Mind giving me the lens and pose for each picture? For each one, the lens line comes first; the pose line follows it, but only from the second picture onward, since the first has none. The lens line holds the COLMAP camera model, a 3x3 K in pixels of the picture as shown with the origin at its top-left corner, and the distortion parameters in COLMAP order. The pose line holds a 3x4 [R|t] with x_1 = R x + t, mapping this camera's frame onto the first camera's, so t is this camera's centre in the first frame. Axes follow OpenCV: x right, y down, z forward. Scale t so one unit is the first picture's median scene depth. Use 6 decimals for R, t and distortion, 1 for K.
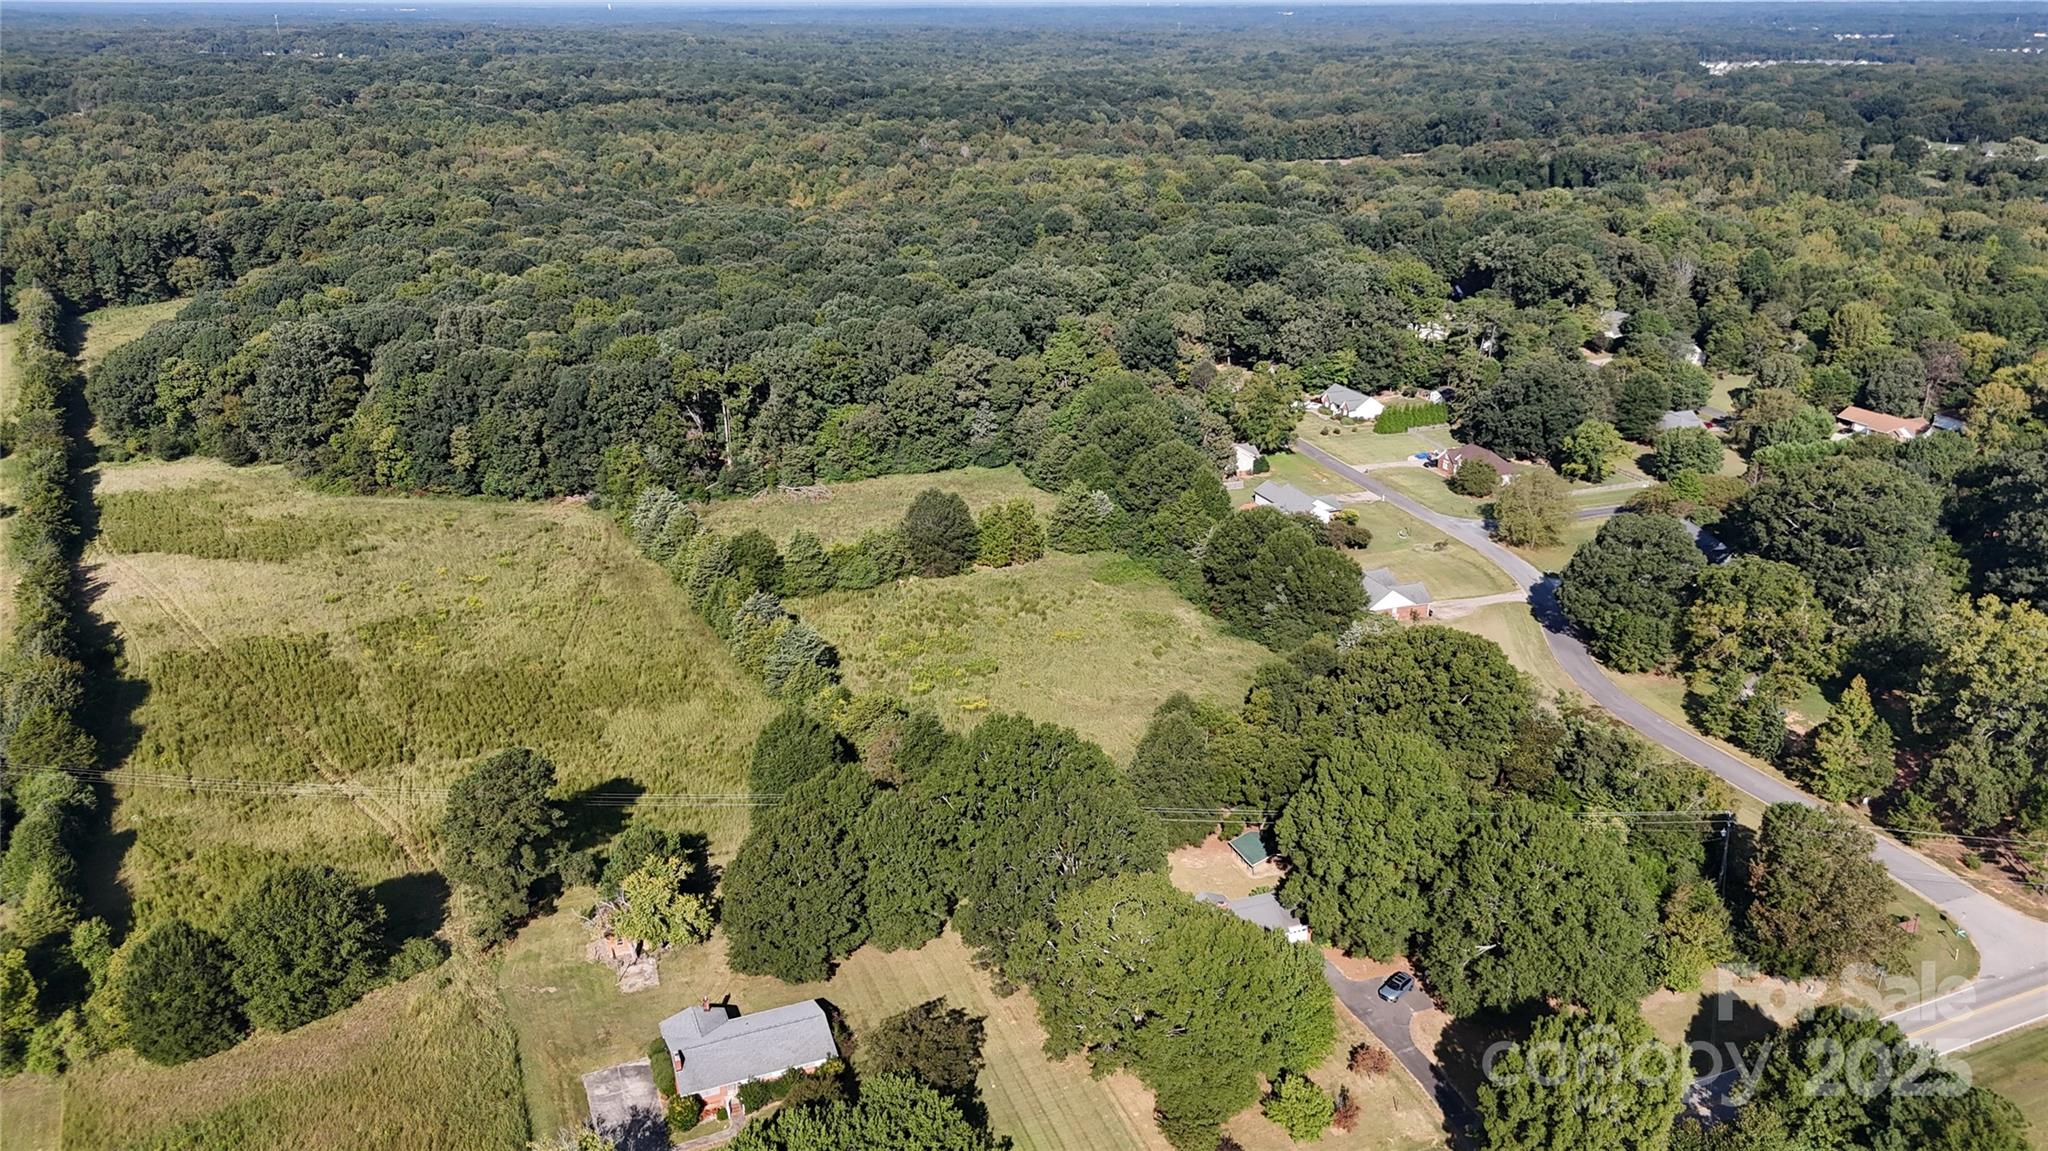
lens RADIAL K [[1510.7, 0, 1029.1], [0, 1510.7, 583.3], [0, 0, 1]] dist [0.068632, -0.065733]
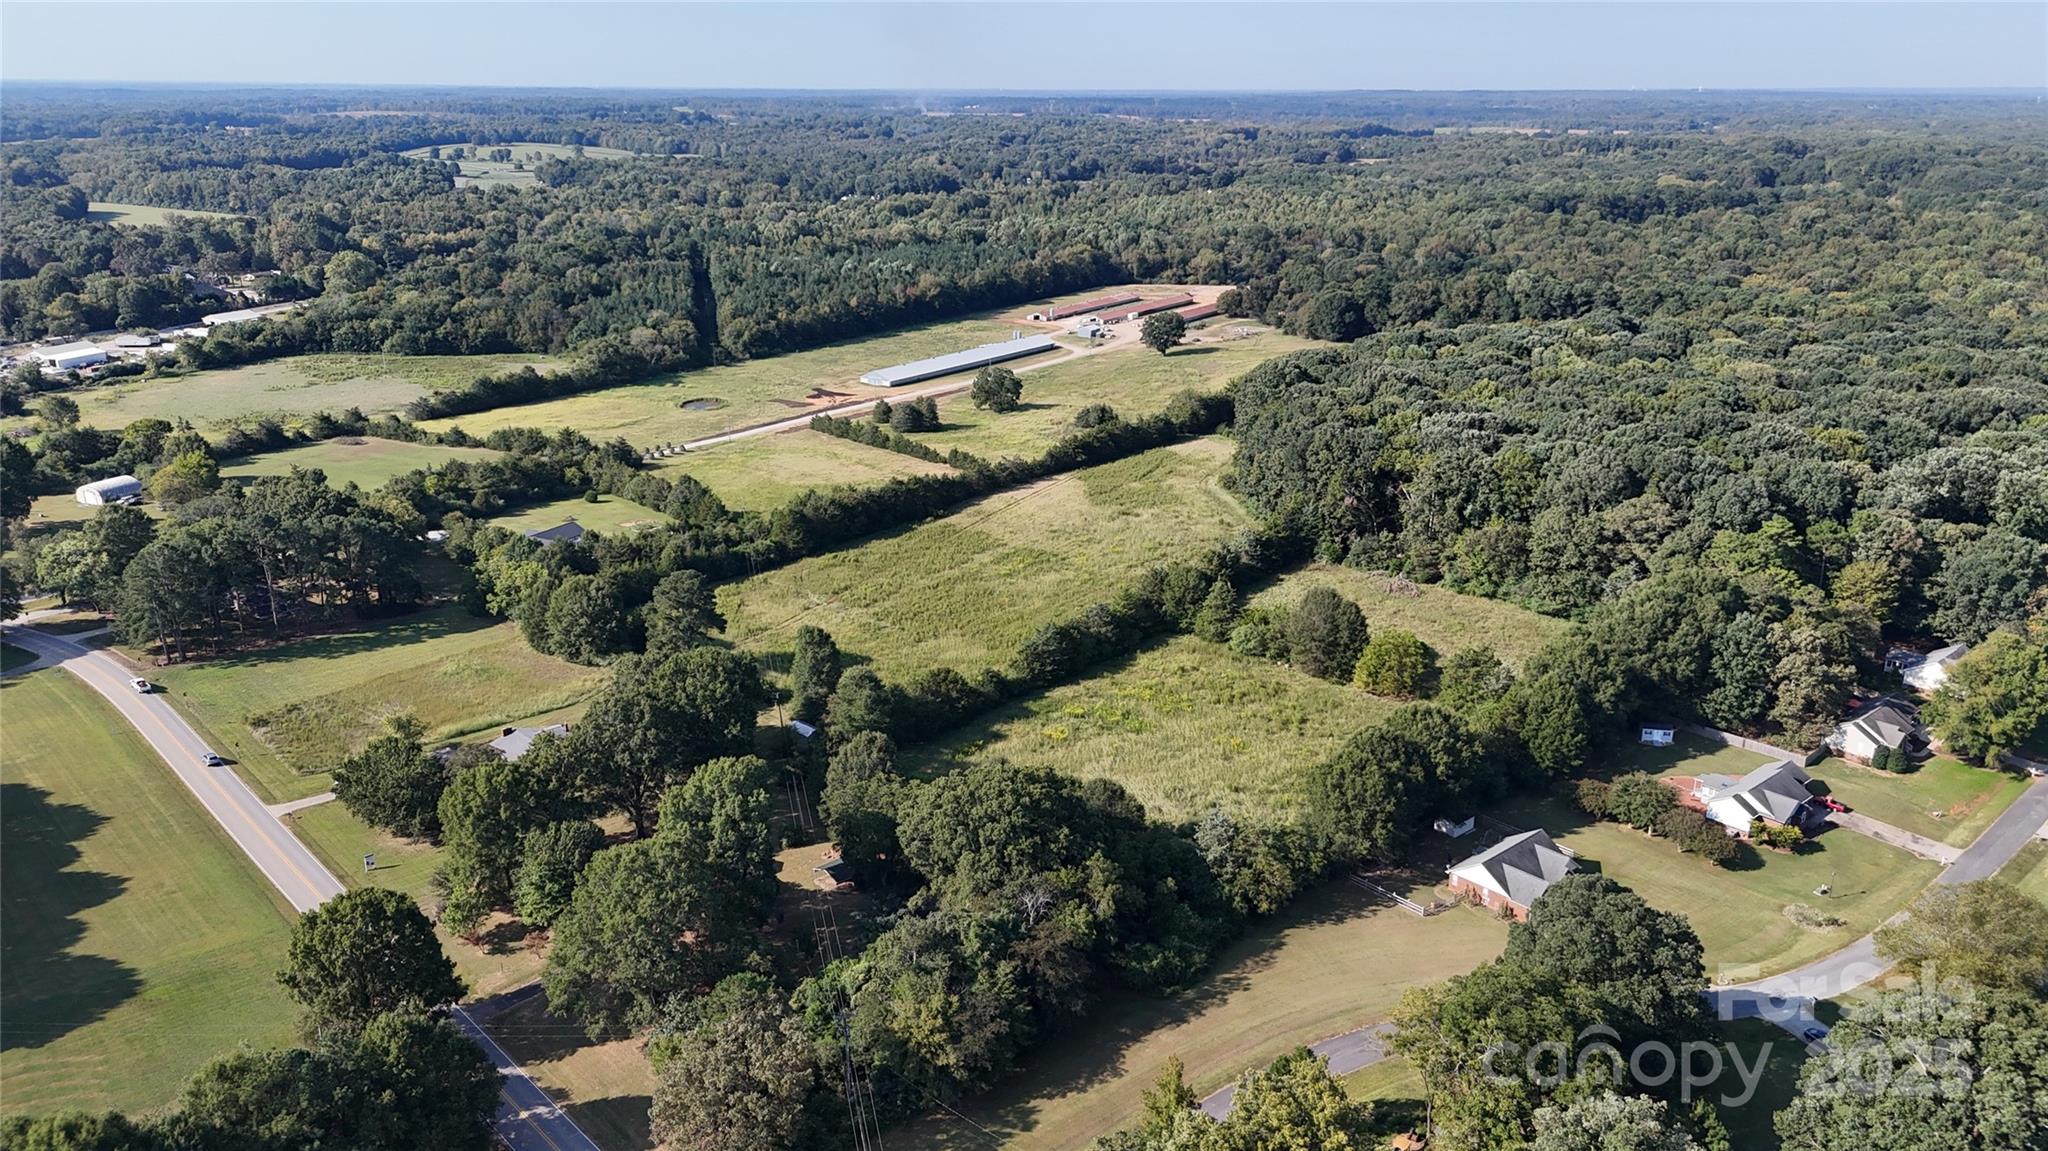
lens RADIAL K [[1510.7, 0, 1034.8], [0, 1510.7, 584.6], [0, 0, 1]] dist [0.068632, -0.065733]
pose [[0.357248, 0.296676, -0.885639, 0.622802], [-0.339408, 0.924626, 0.172826, -0.142528], [0.870159, 0.238851, 0.431015, 0.326973]]
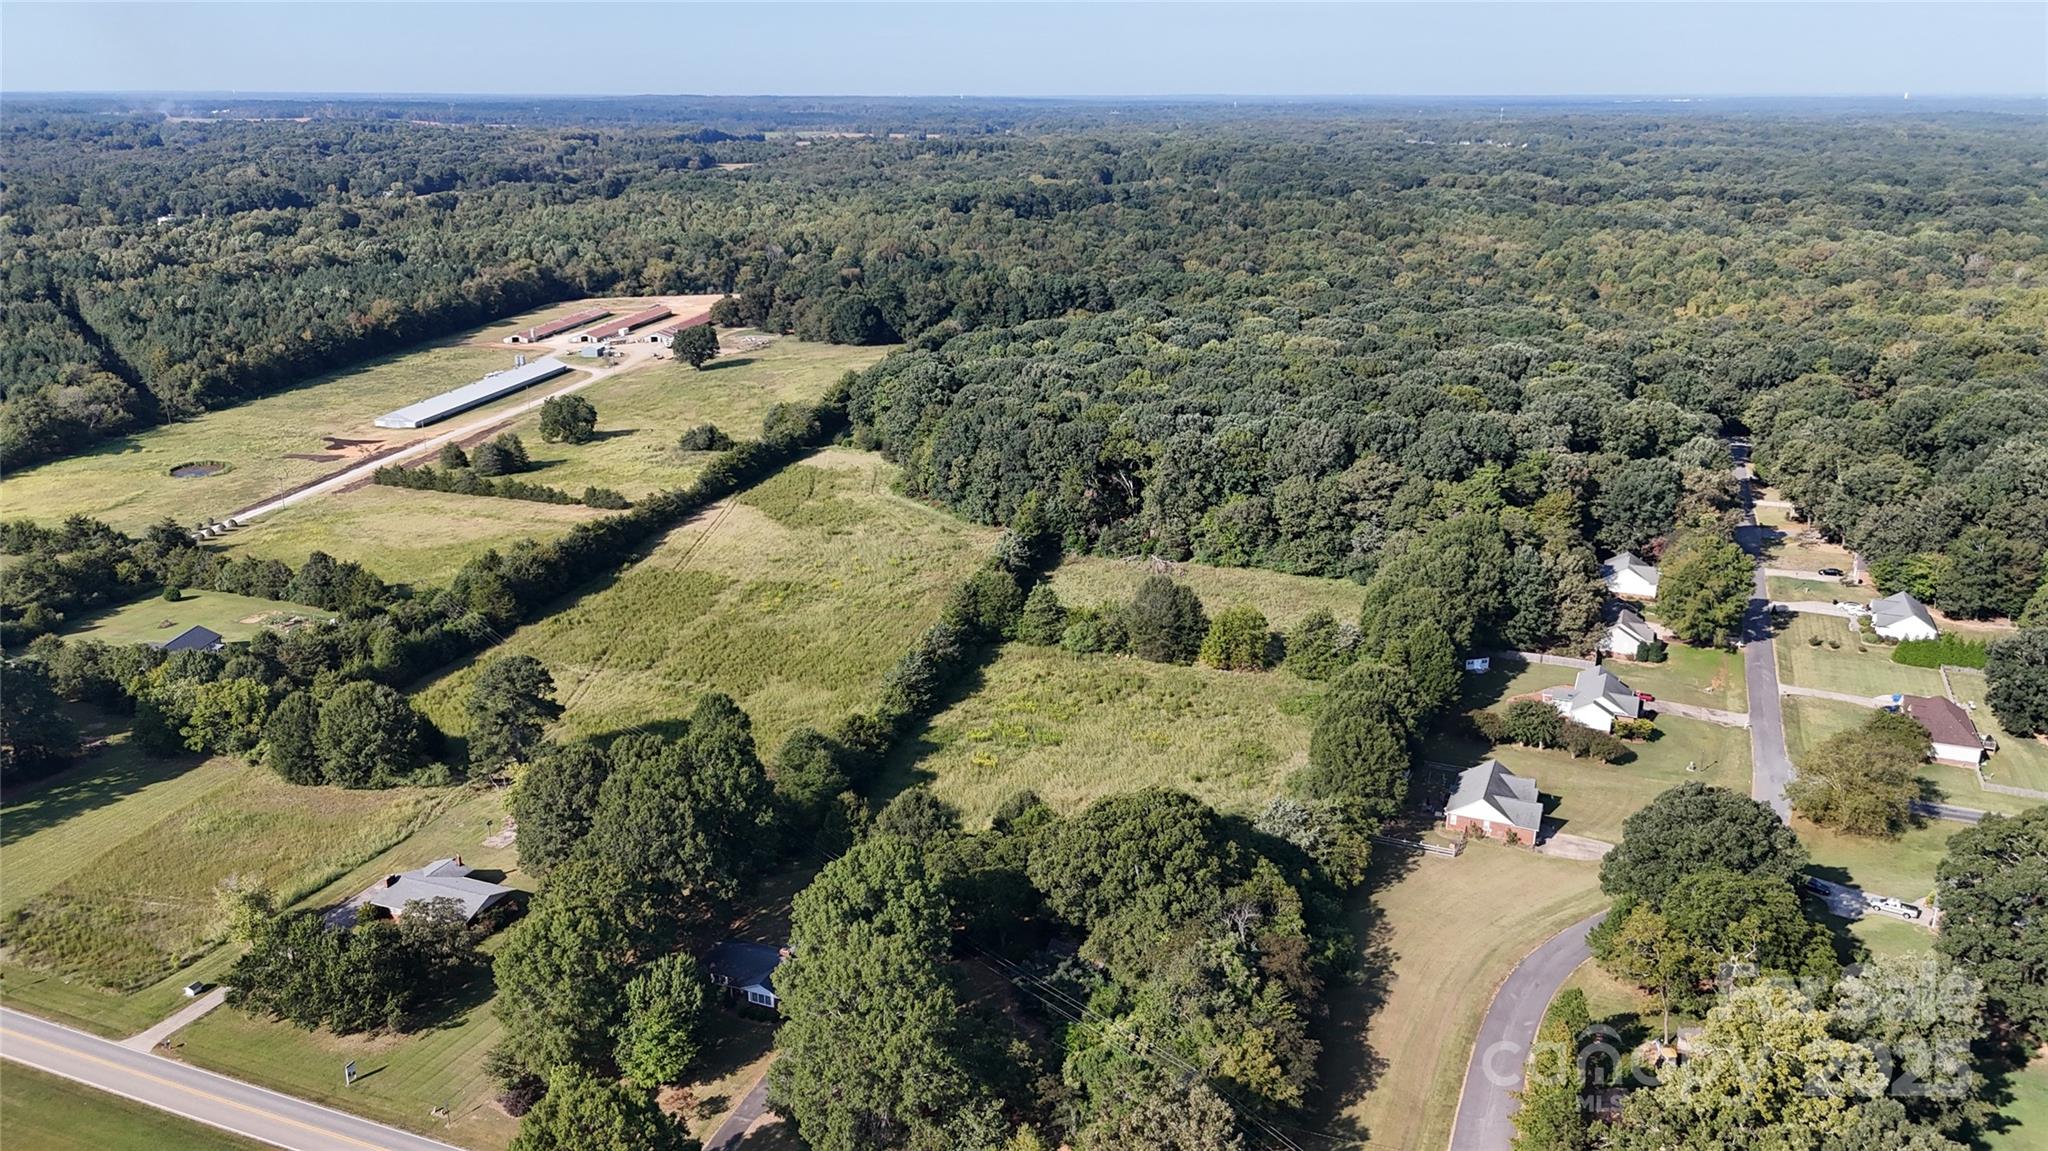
lens RADIAL K [[1510.7, 0, 1033.4], [0, 1510.7, 577.6], [0, 0, 1]] dist [0.068632, -0.065733]
pose [[0.724563, 0.214154, -0.655093, 0.455466], [-0.250070, 0.967415, 0.039665, -0.066673], [0.642241, 0.135080, 0.754506, 0.129785]]
